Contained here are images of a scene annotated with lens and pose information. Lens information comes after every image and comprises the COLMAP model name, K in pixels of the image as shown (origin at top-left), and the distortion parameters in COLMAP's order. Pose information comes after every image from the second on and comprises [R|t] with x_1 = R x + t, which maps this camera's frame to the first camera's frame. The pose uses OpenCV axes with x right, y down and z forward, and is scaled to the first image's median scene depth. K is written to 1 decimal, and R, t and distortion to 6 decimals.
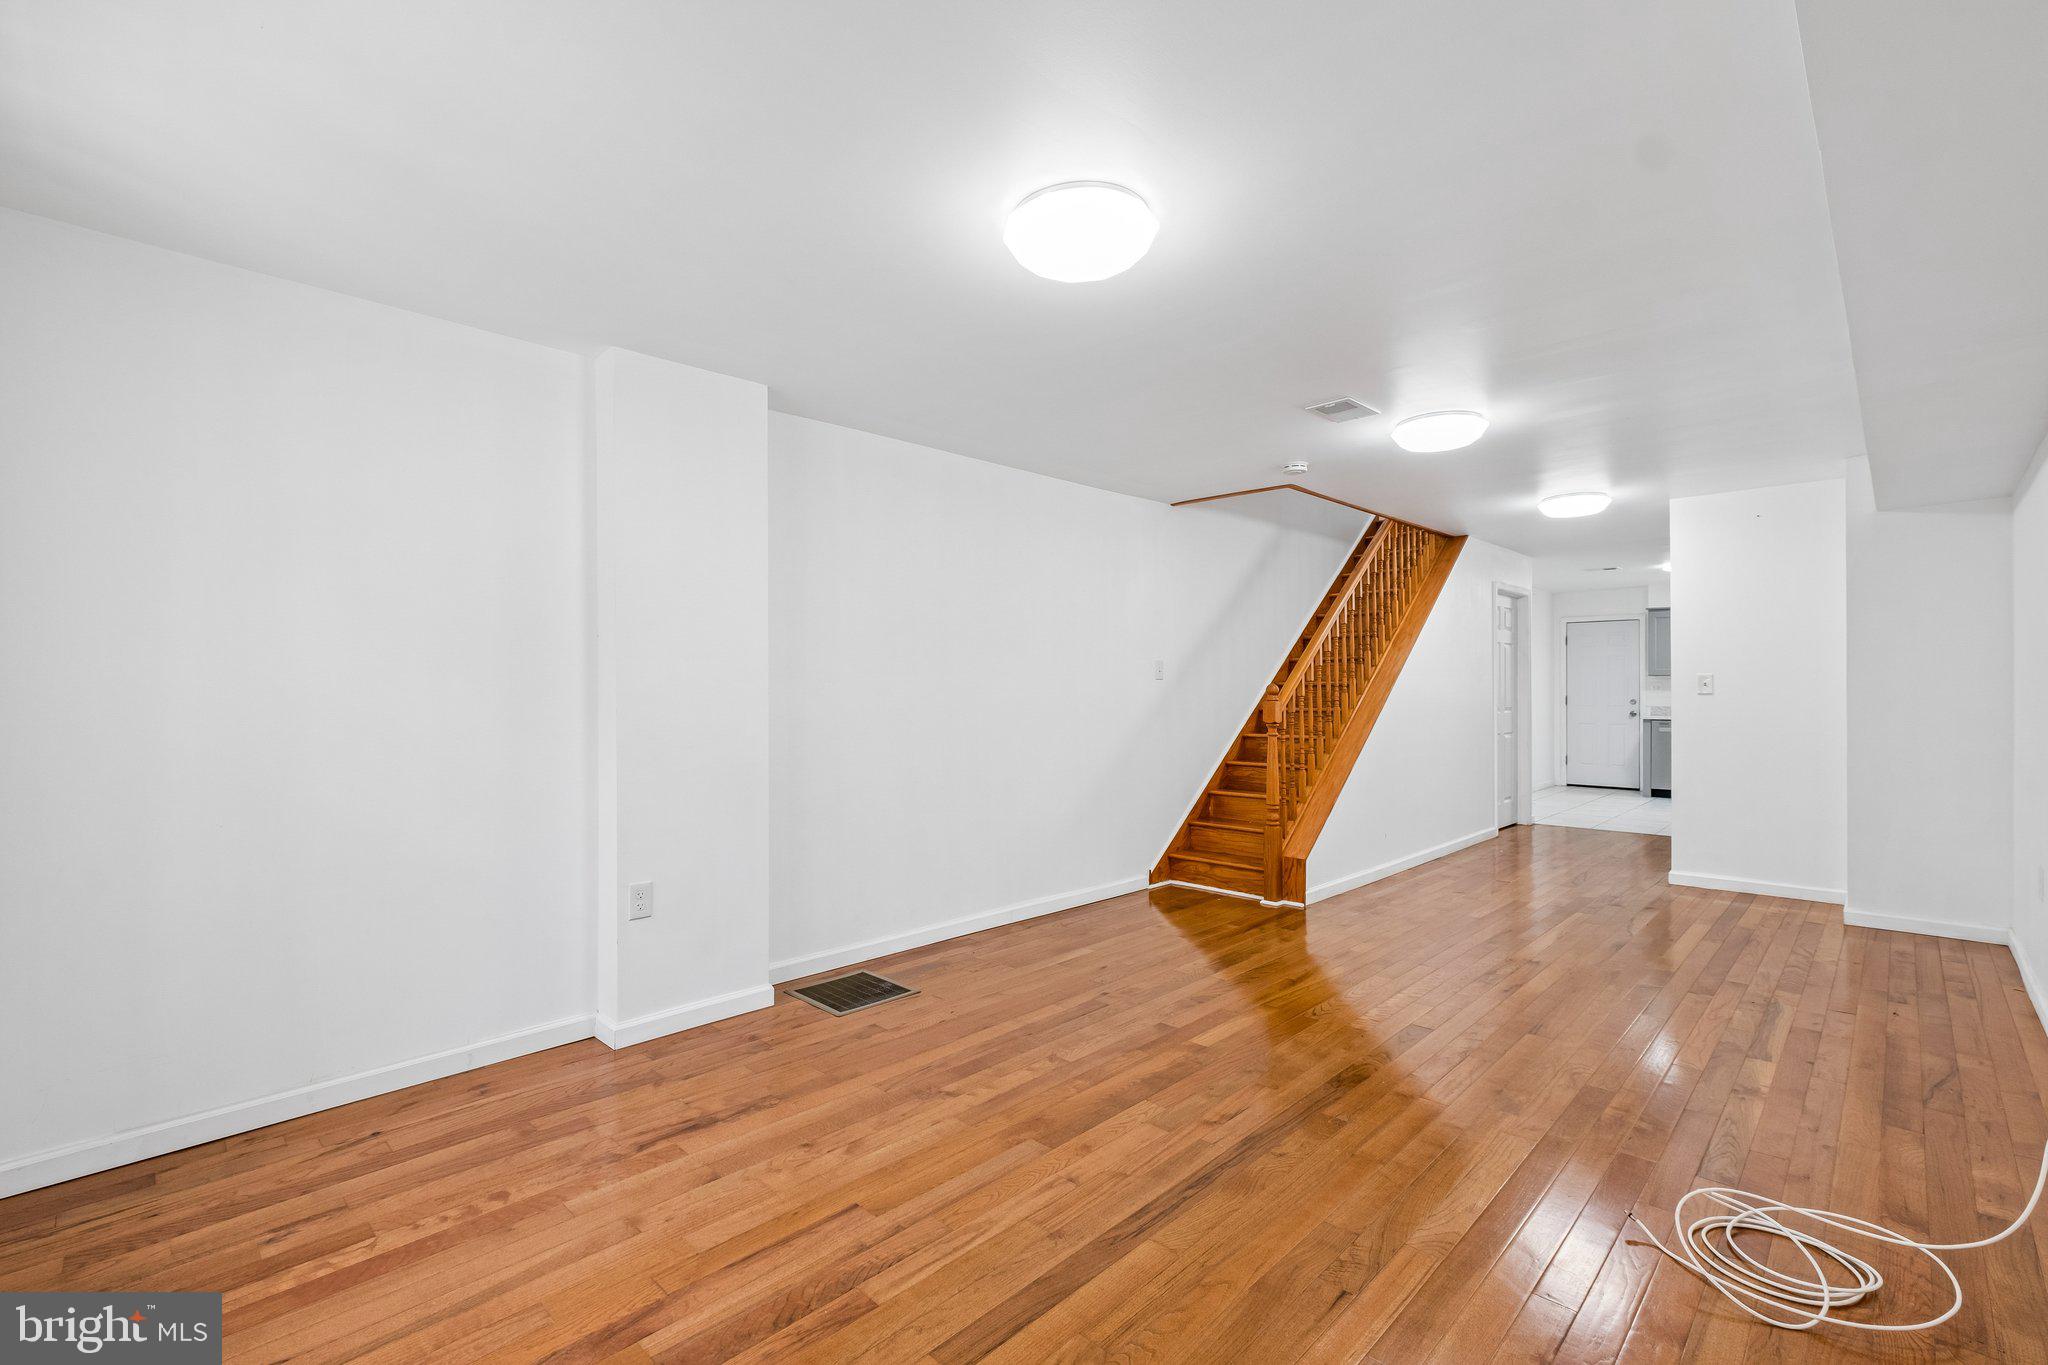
lens RADIAL K [[896.4, 0, 1004.2], [0, 896.4, 690.4], [0, 0, 1]] dist [-0.002551, 0.000539]
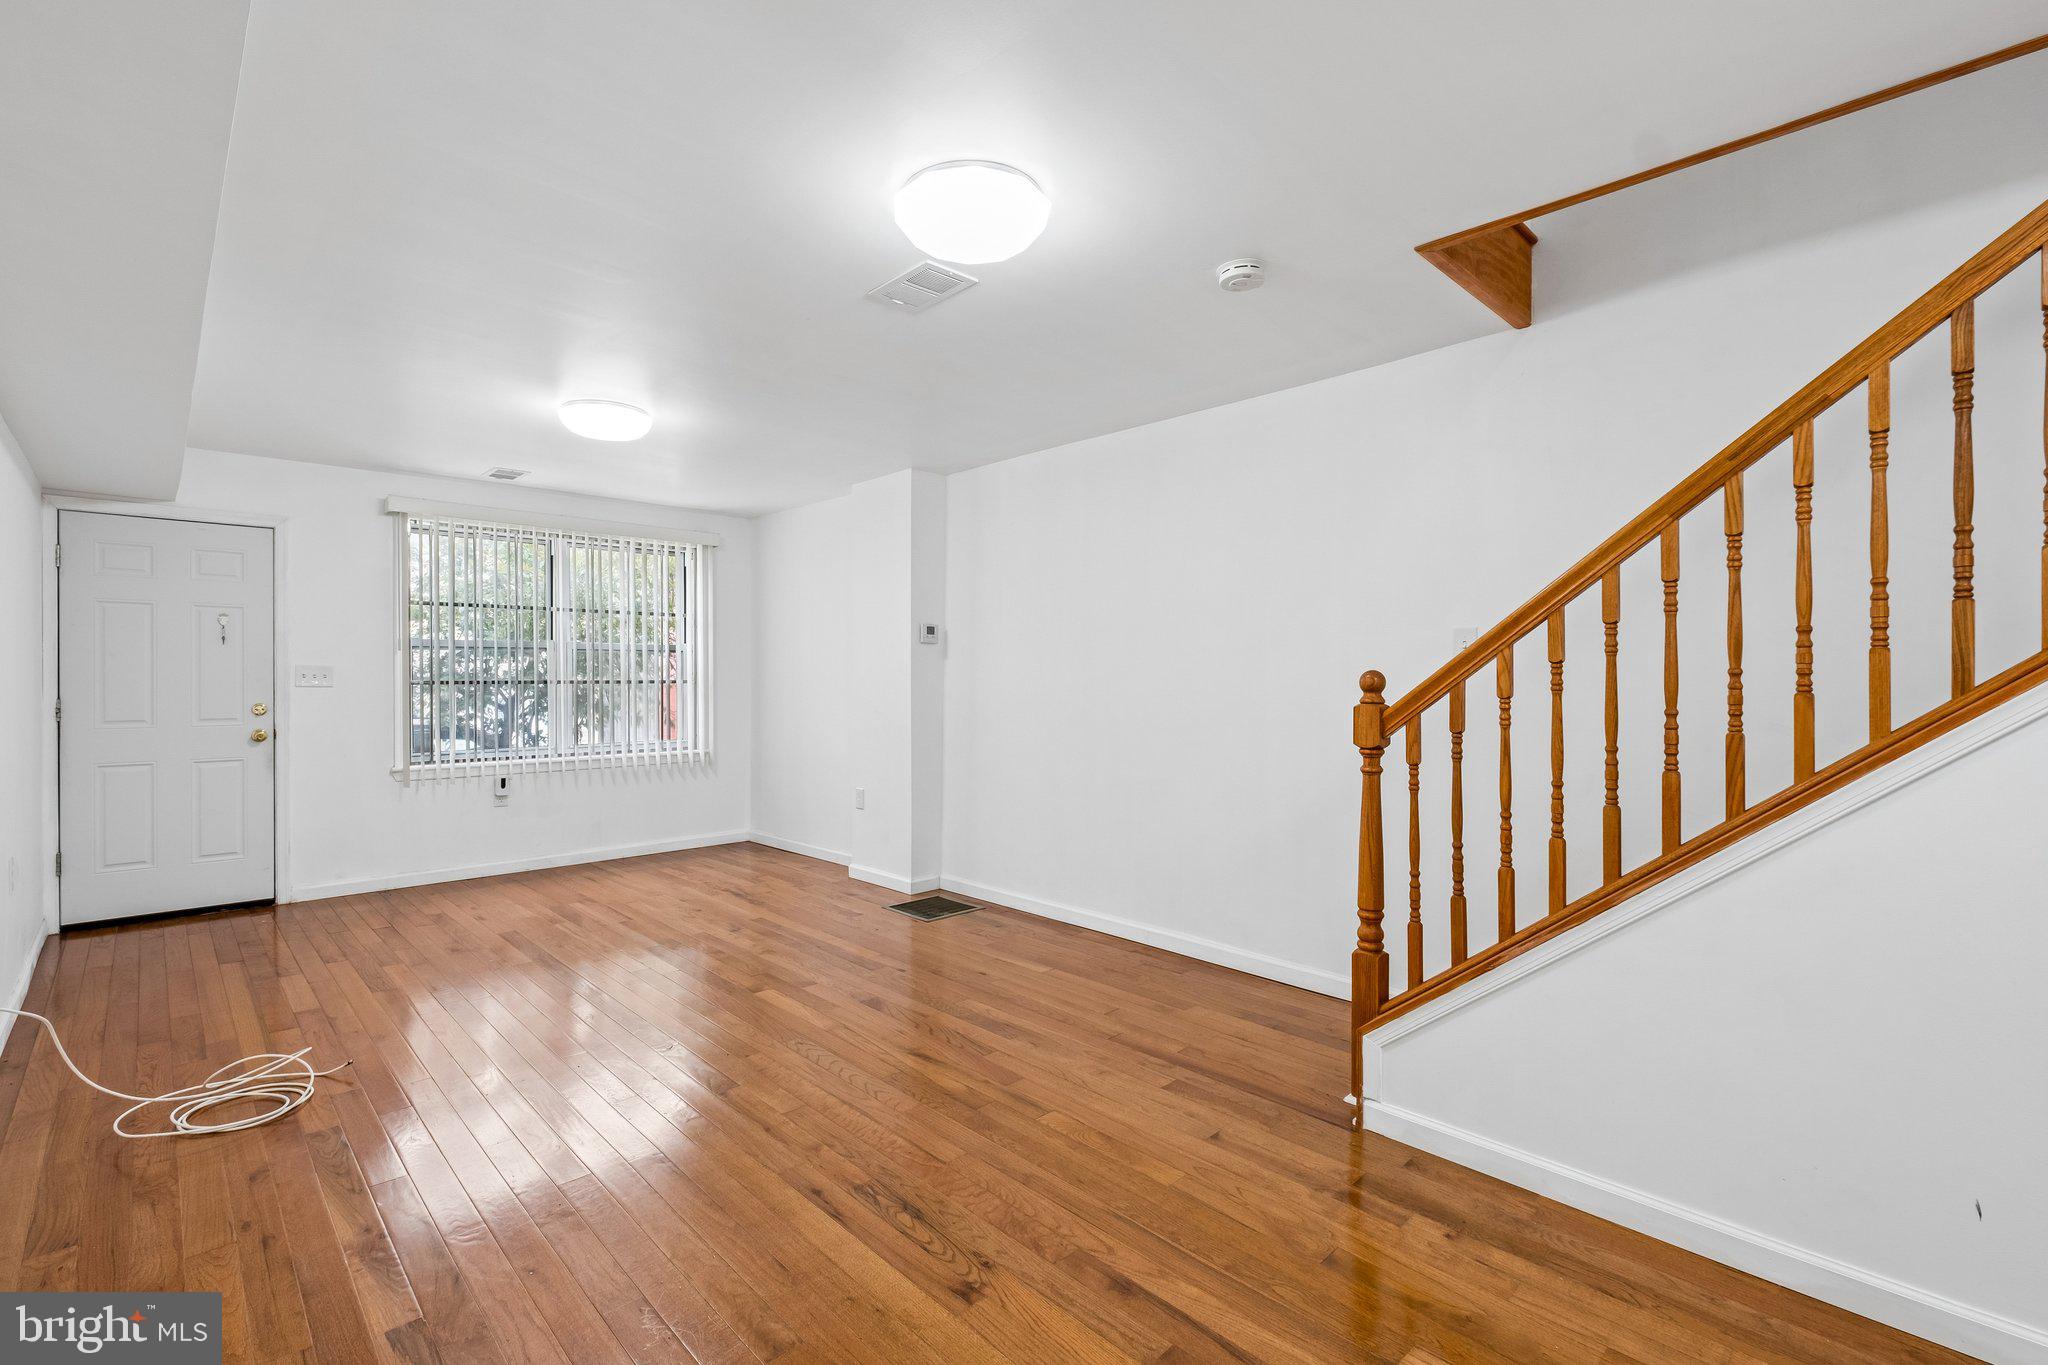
lens RADIAL K [[896.4, 0, 993.1], [0, 896.4, 680.3], [0, 0, 1]] dist [-0.002551, 0.000539]
pose [[-0.029688, 0.004027, -0.999551, 1.013880], [0.000614, 0.999992, 0.004010, -0.000839], [0.999559, -0.000495, -0.029690, 1.007935]]
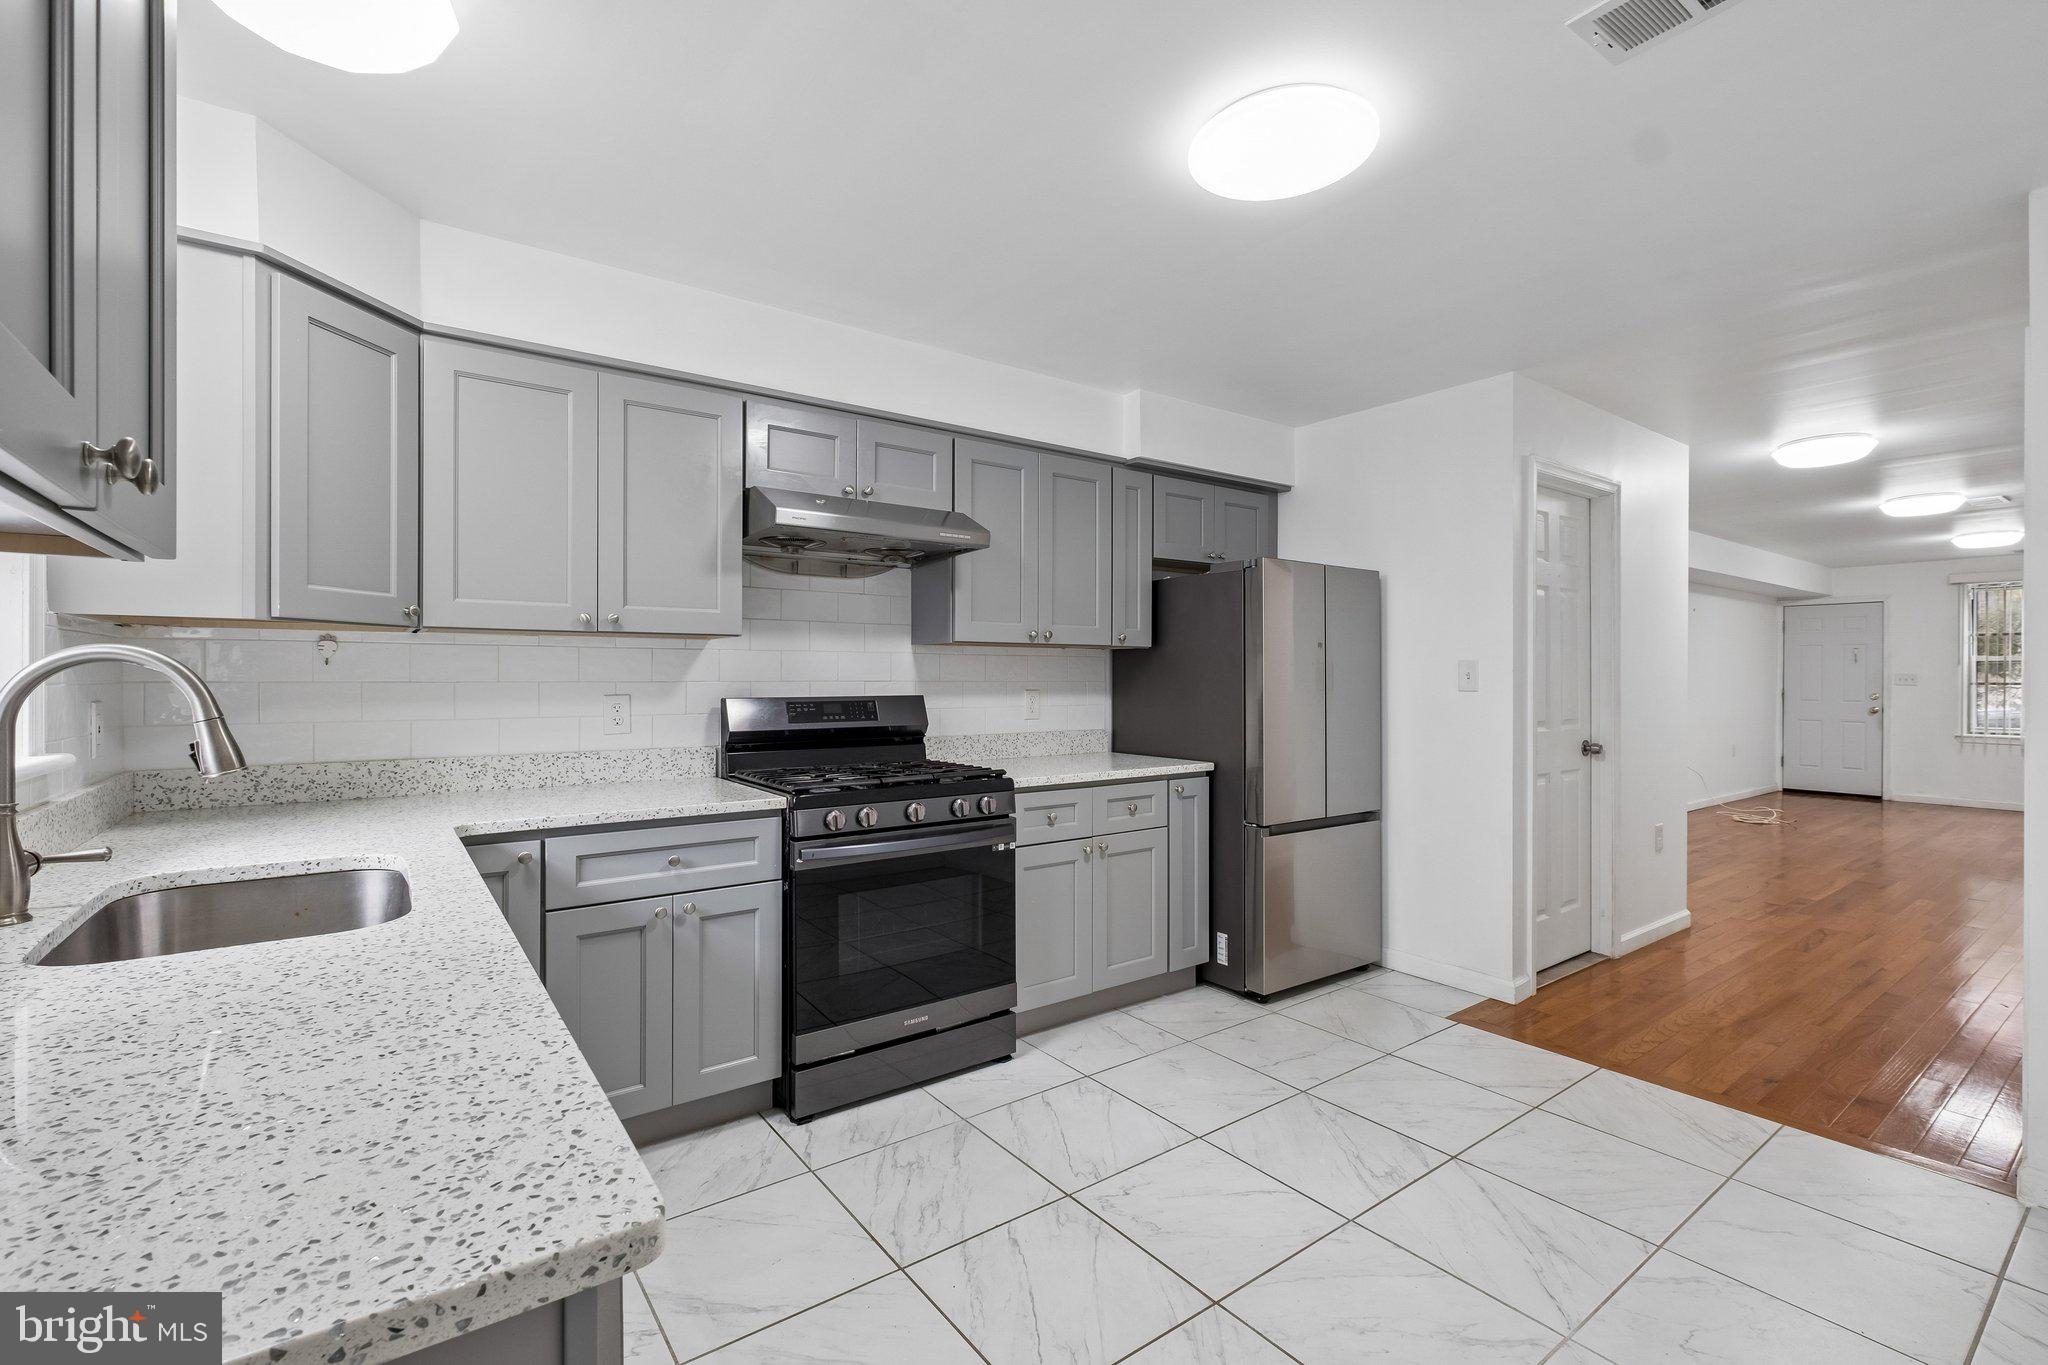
lens RADIAL K [[896.4, 0, 1013.4], [0, 896.4, 674.4], [0, 0, 1]] dist [-0.002551, 0.000539]
pose [[-0.987654, 0.000327, 0.156650, 1.660166], [0.000202, 1.000000, -0.000814, -0.013778], [-0.156650, -0.000773, -0.987654, 2.571754]]
